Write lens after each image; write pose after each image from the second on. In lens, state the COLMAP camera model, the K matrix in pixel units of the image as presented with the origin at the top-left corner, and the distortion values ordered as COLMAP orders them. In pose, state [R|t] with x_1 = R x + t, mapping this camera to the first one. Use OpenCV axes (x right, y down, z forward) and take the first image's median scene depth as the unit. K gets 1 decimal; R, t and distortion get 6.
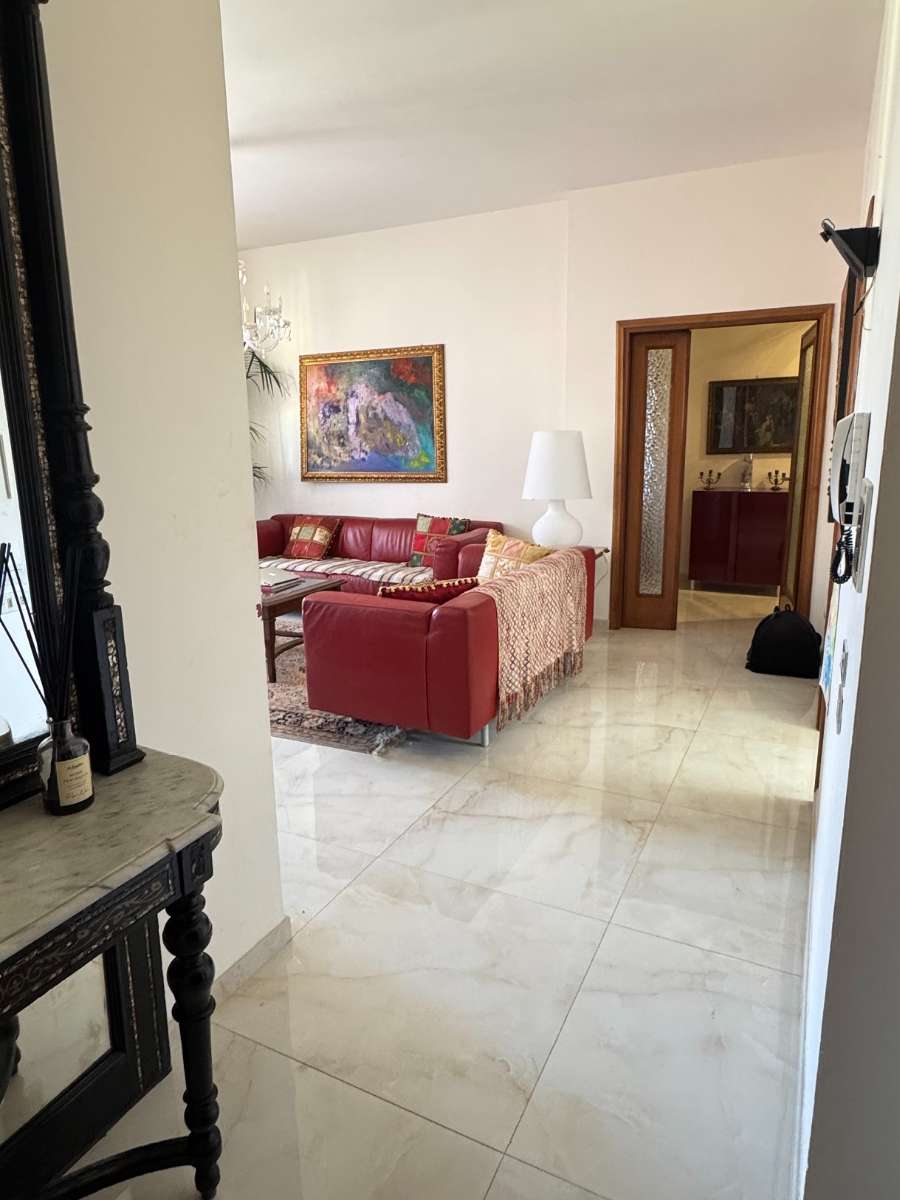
lens RADIAL K [[740.0, 0, 444.2], [0, 740.0, 598.3], [0, 0, 1]] dist [0.004402, -0.000264]
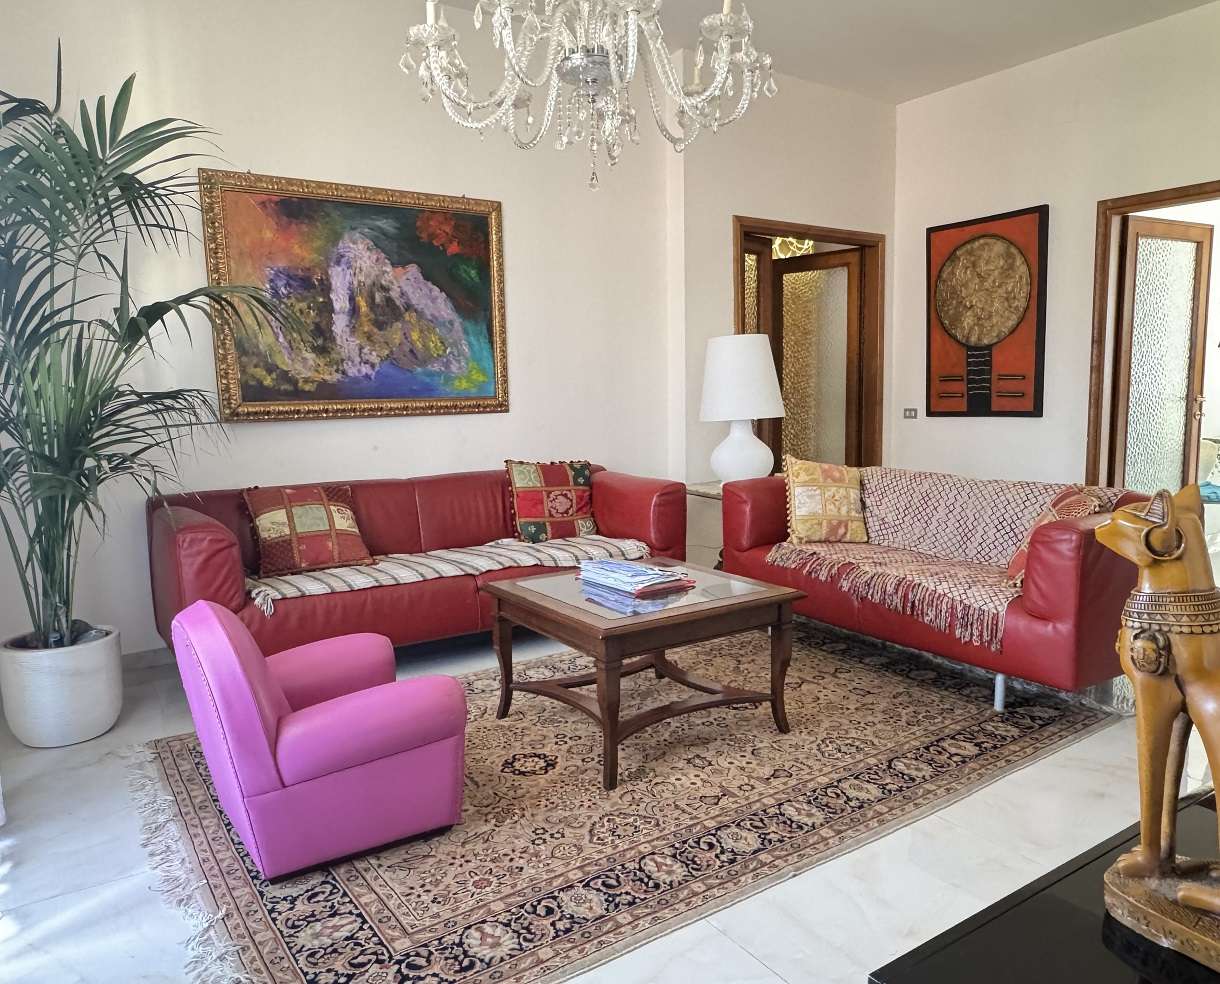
lens RADIAL K [[918.7, 0, 616.2], [0, 918.7, 494.9], [0, 0, 1]] dist [0.001855, 0.000798]
pose [[0.475267, -0.095383, 0.874656, -0.673869], [0.190138, 0.981750, 0.003745, -0.071117], [-0.859051, 0.164526, 0.484729, 0.548932]]
